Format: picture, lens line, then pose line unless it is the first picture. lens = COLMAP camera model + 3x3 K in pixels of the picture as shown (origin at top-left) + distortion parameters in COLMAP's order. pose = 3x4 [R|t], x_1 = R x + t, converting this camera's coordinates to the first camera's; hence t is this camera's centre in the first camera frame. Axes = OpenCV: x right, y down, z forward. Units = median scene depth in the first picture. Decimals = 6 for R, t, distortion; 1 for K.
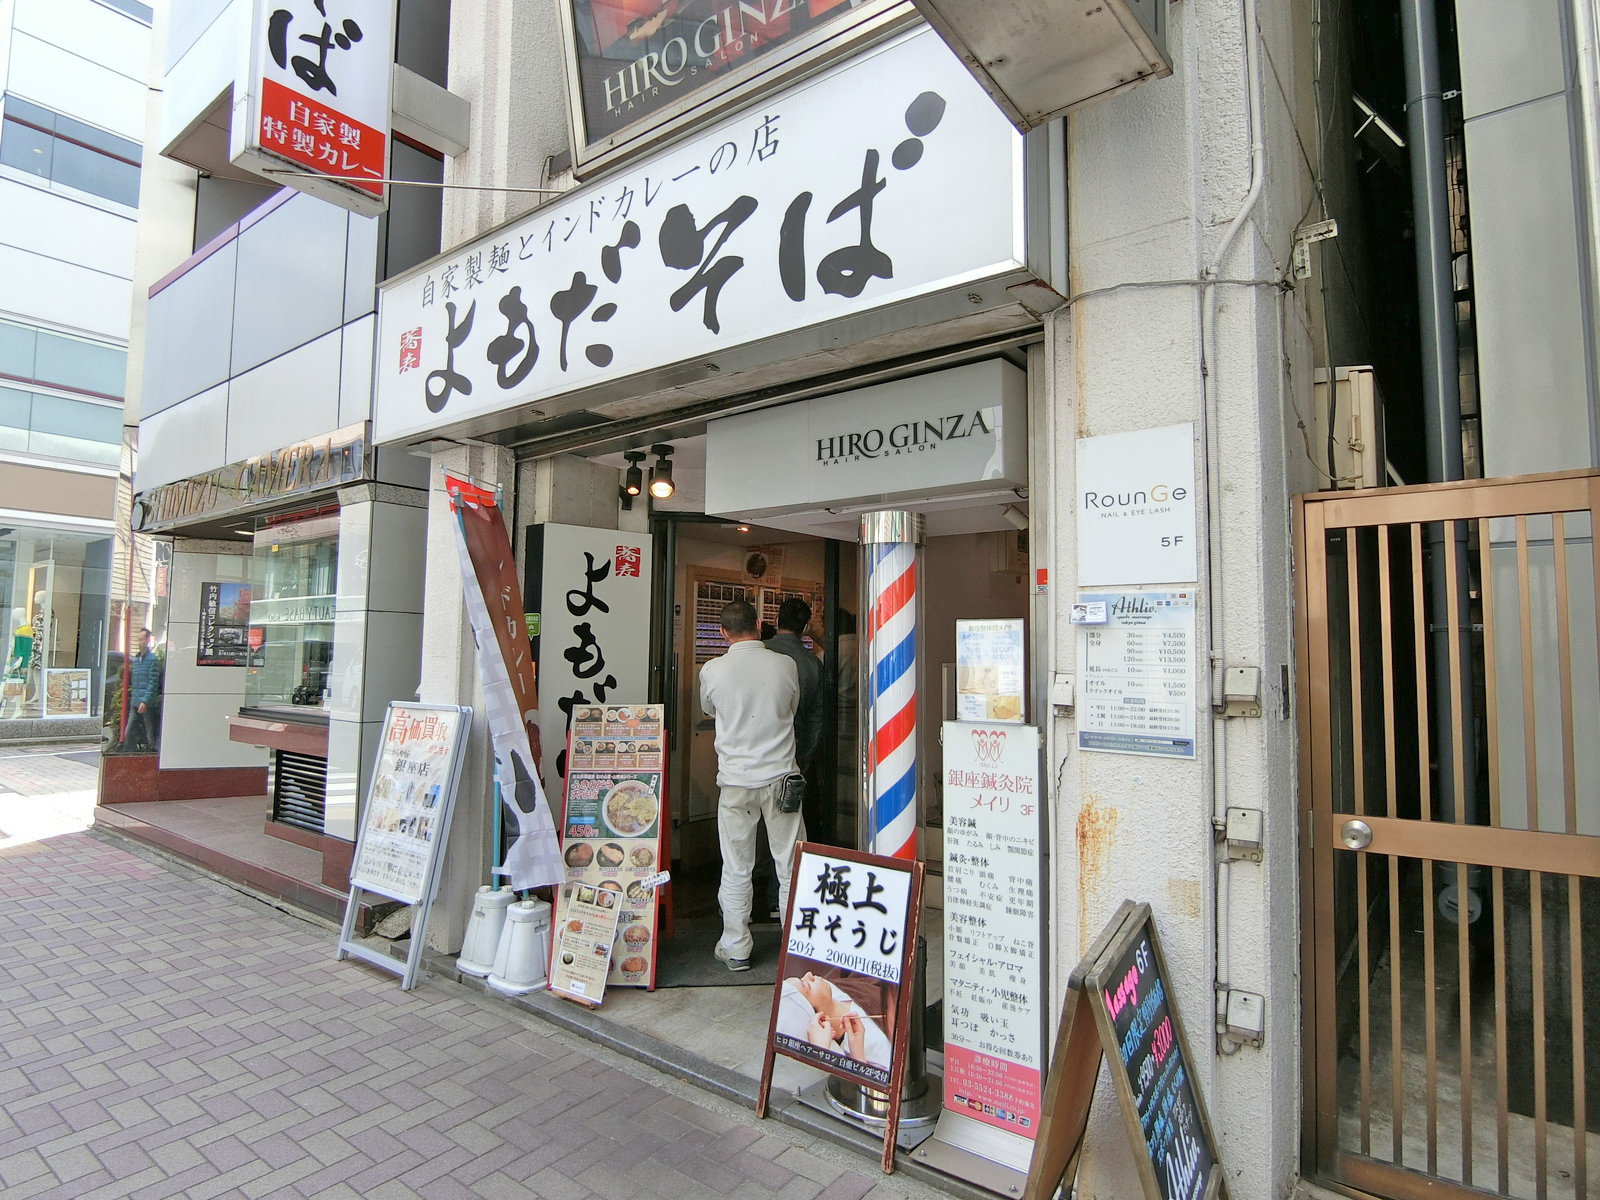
lens RADIAL K [[875.8, 0, 794.7], [0, 875.8, 597.5], [0, 0, 1]] dist [-0.017862, 0.001323]
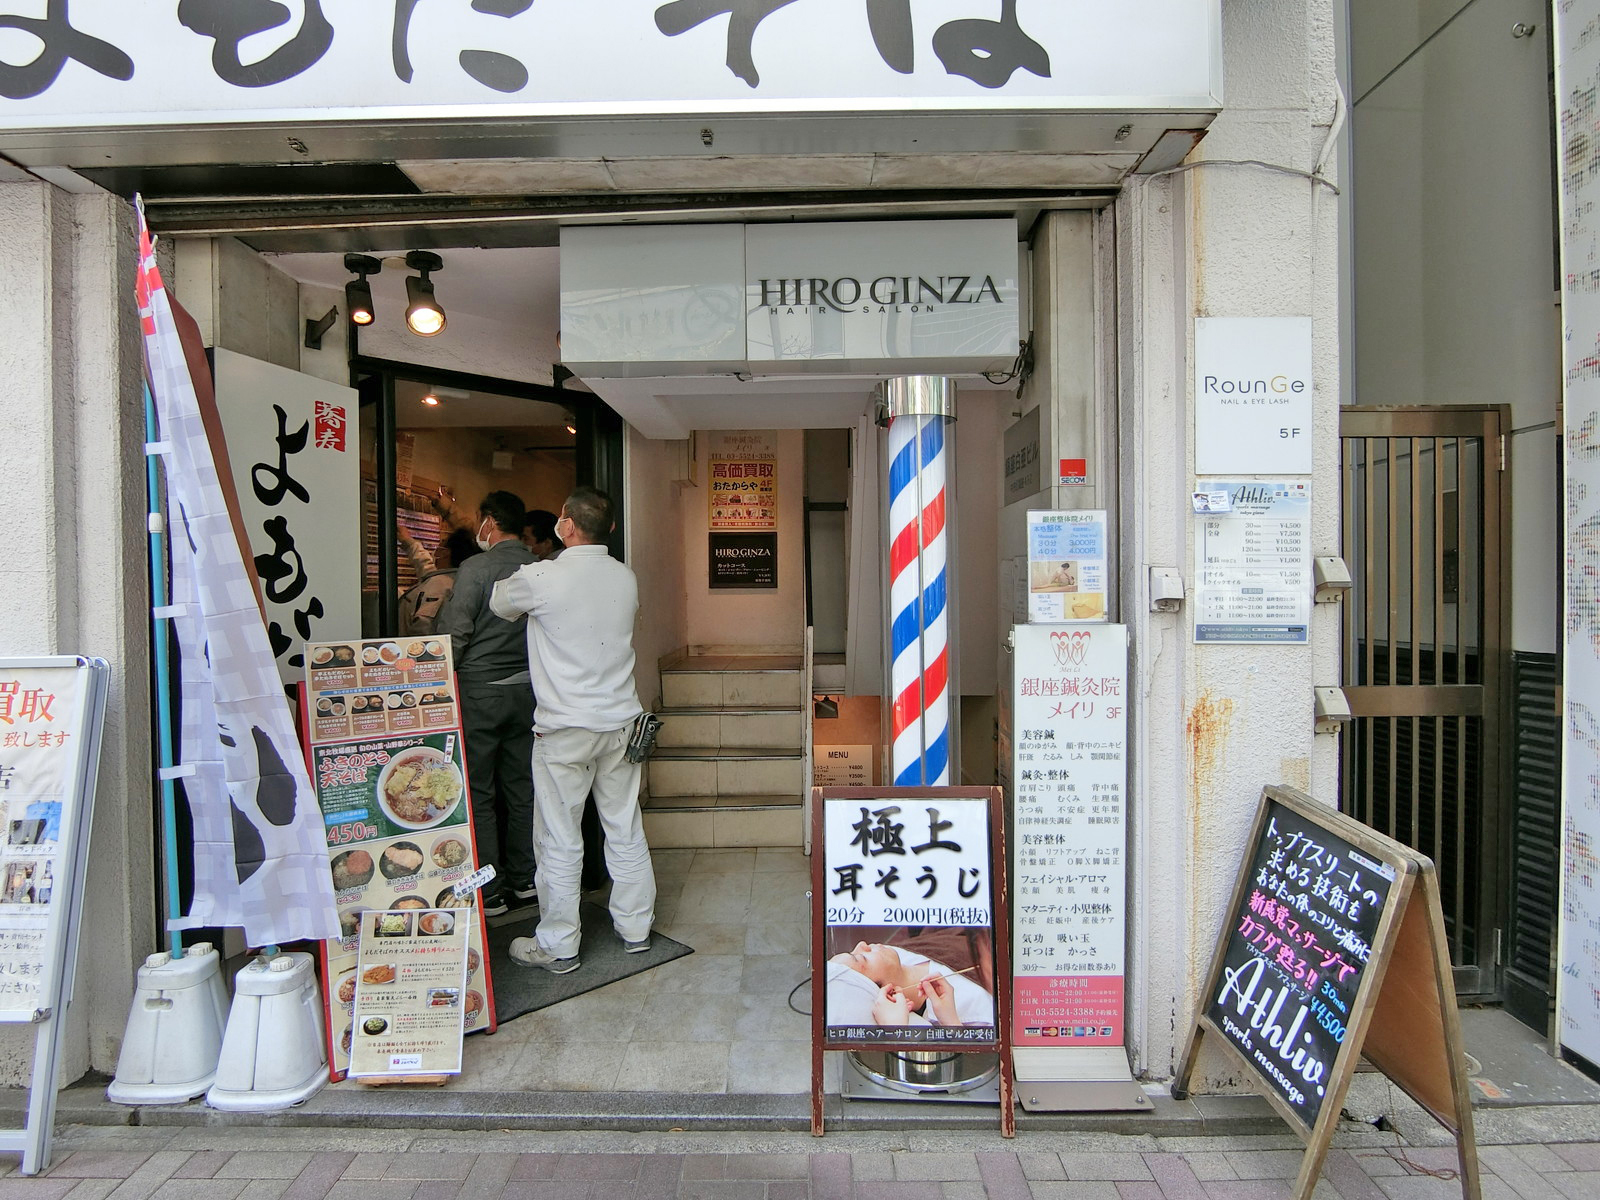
lens RADIAL K [[875.8, 0, 801.2], [0, 875.8, 602.5], [0, 0, 1]] dist [-0.017862, 0.001323]
pose [[0.799165, -0.030781, 0.600323, -0.470177], [-0.022544, 0.996451, 0.081103, 0.046612], [-0.600689, -0.078349, 0.795634, 0.384501]]
